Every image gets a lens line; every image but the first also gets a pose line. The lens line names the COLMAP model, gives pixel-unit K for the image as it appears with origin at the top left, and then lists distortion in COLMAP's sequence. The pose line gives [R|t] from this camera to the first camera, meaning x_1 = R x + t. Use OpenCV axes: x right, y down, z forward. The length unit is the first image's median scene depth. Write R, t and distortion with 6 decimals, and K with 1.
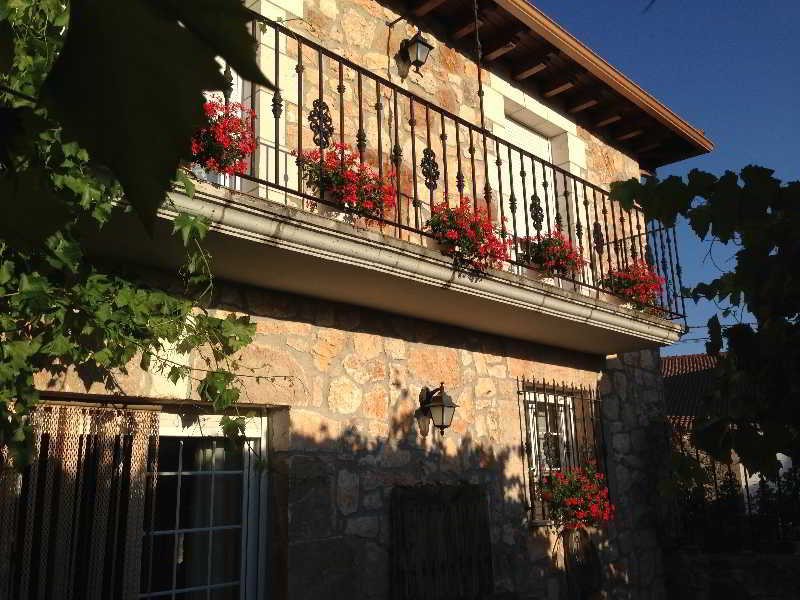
lens RADIAL K [[760.9, 0, 415.5], [0, 760.9, 299.0], [0, 0, 1]] dist [0.126346, 0.007435]
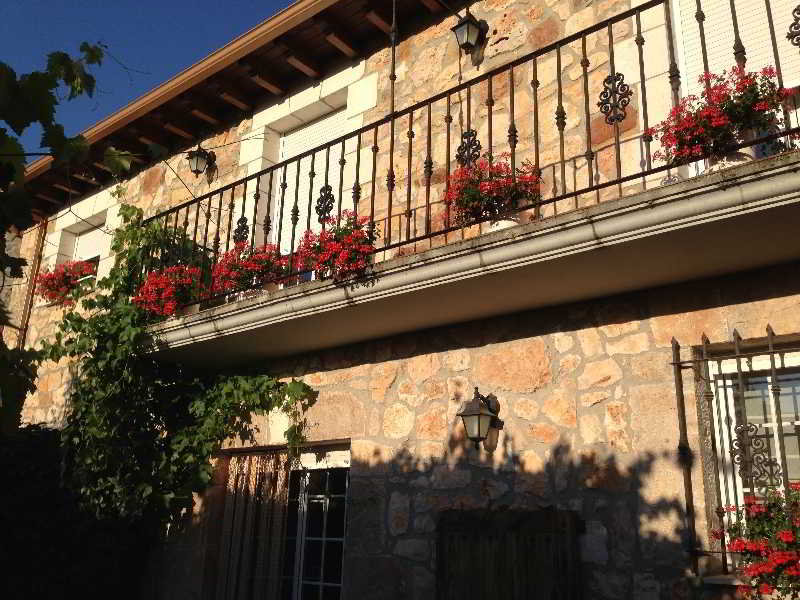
lens RADIAL K [[760.9, 0, 415.5], [0, 760.9, 299.0], [0, 0, 1]] dist [0.126346, 0.007435]
pose [[0.060836, -0.267561, -0.961619, 0.938539], [0.213011, 0.944690, -0.249375, 0.228297], [0.975154, -0.189664, 0.114464, 0.905003]]
